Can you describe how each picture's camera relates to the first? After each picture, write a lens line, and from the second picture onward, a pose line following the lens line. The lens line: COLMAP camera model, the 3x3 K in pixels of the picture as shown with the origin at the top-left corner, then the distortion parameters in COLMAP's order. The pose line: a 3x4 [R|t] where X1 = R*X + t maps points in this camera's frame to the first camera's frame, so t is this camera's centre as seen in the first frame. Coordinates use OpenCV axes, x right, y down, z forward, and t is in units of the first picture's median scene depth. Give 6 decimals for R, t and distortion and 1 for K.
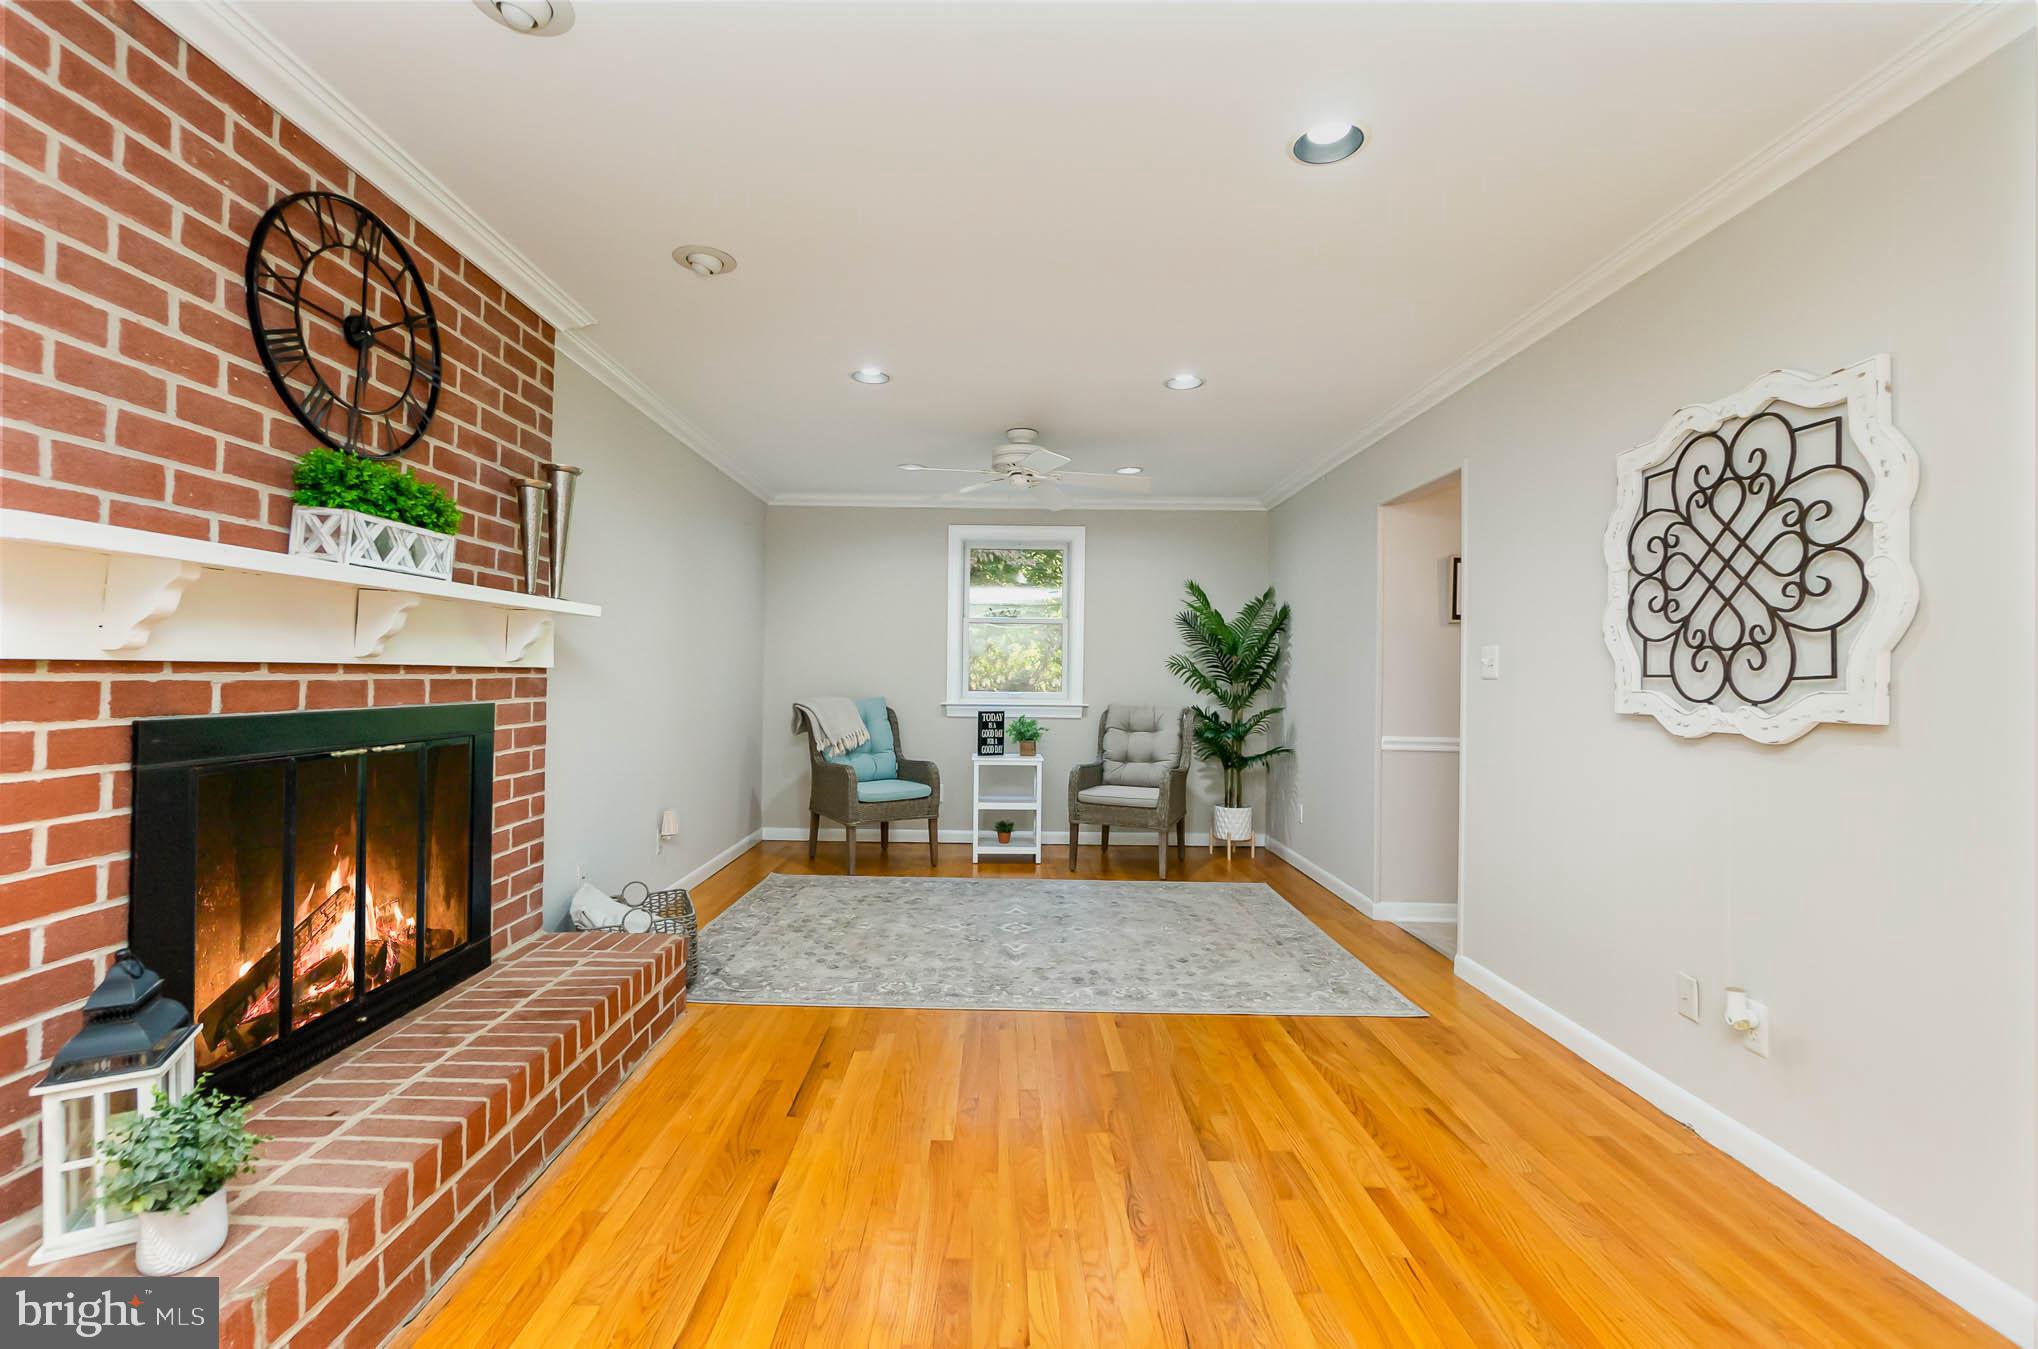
lens RADIAL K [[871.6, 0, 1005.6], [0, 871.6, 673.8], [0, 0, 1]] dist [0.000936, 0.000226]
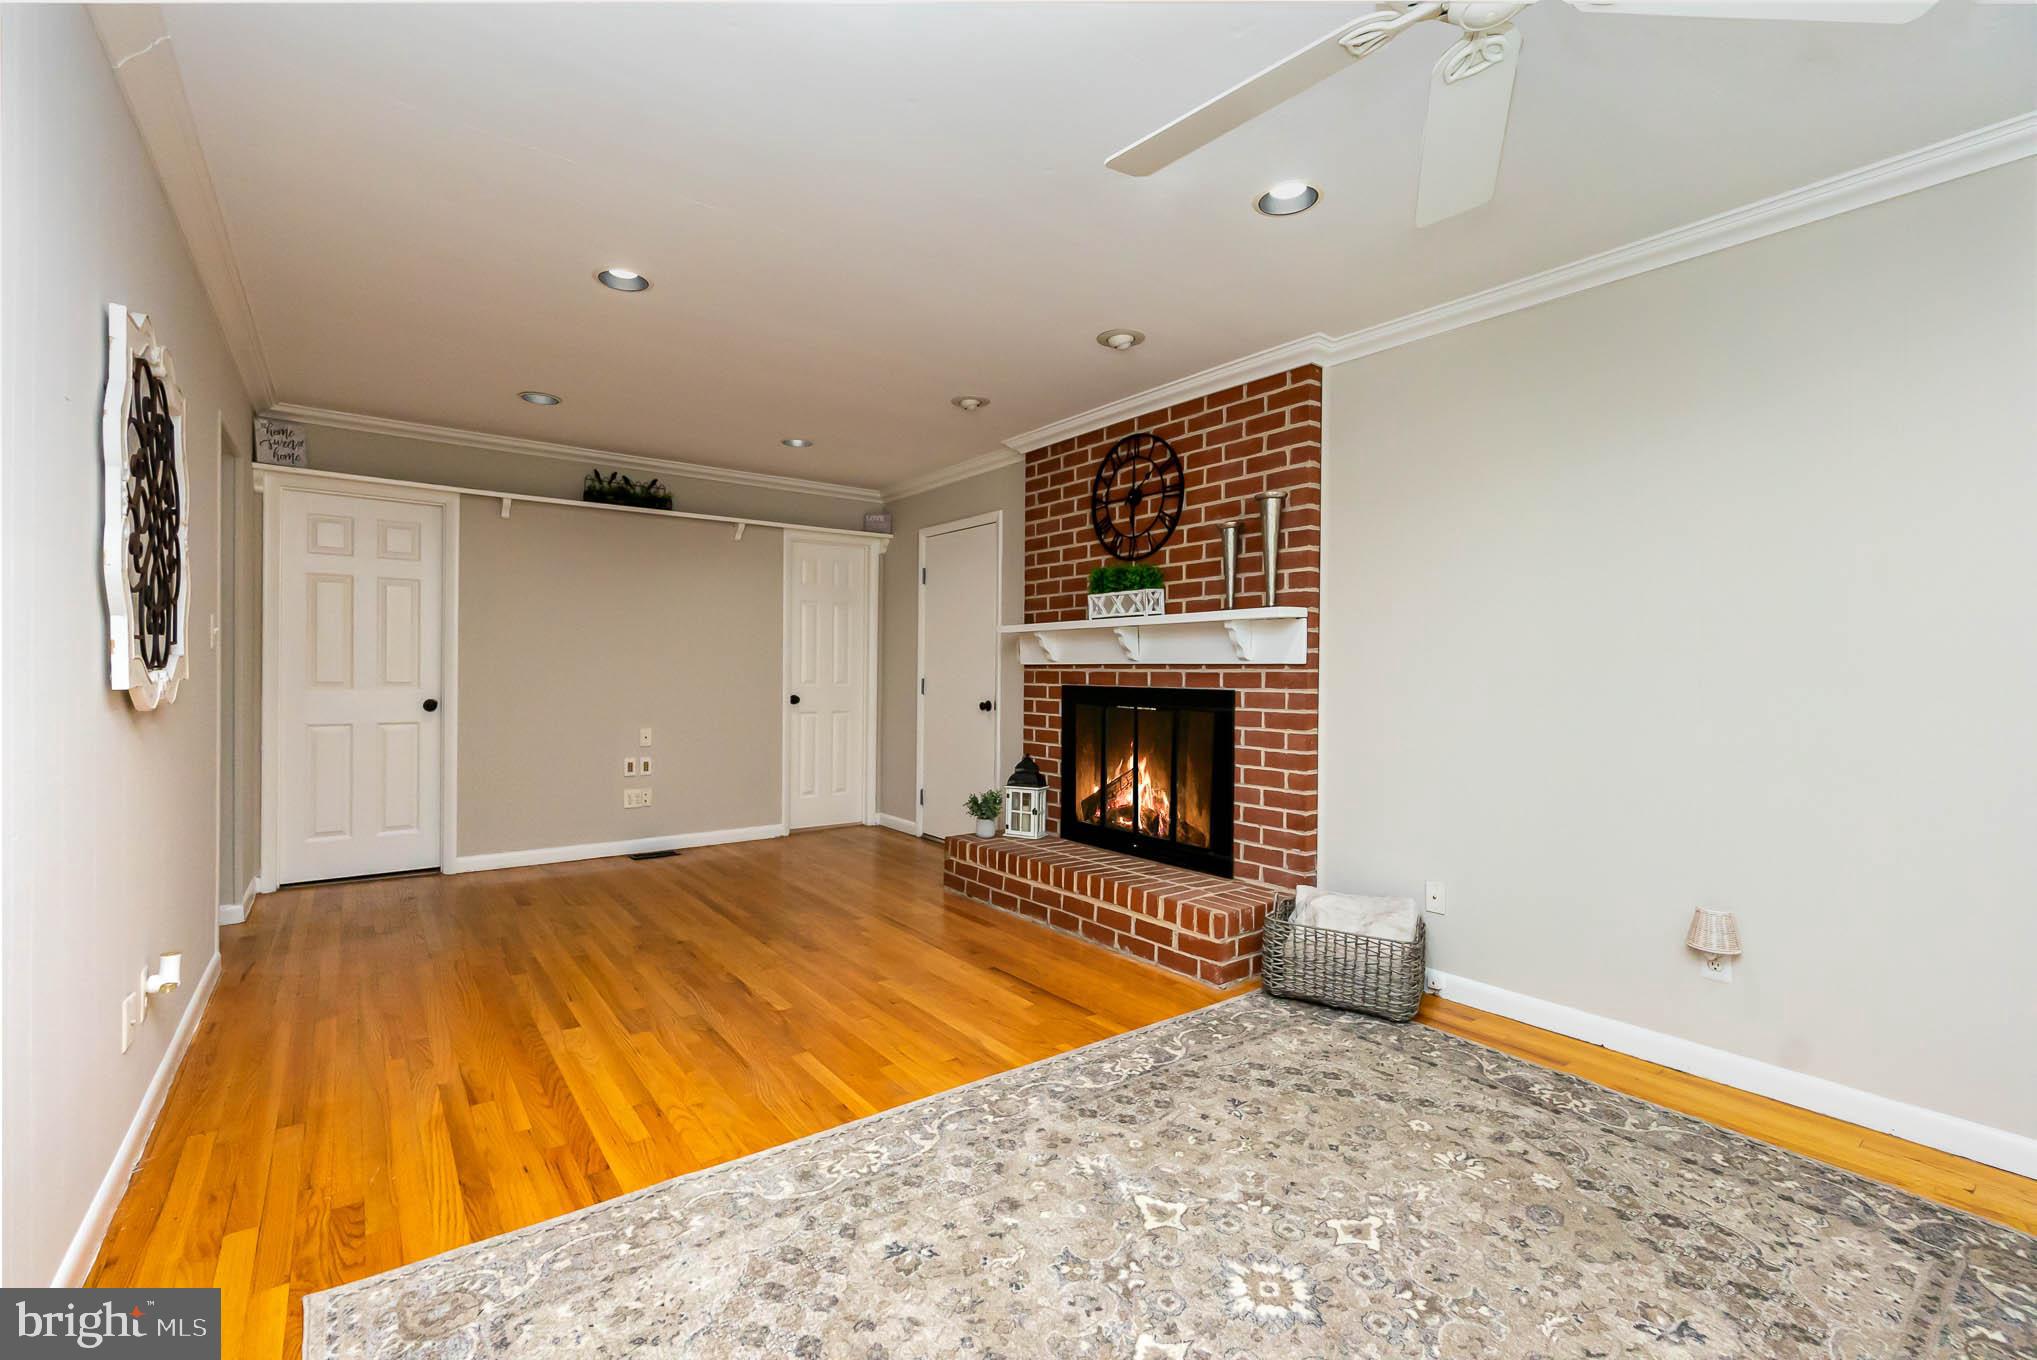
lens RADIAL K [[884.4, 0, 996.8], [0, 884.4, 670.5], [0, 0, 1]] dist [0.001021, 0.000218]
pose [[-0.808041, -0.019519, -0.588803, 0.675988], [-0.017094, 0.999807, -0.009685, 0.027665], [0.588878, 0.002239, -0.808219, 2.388002]]
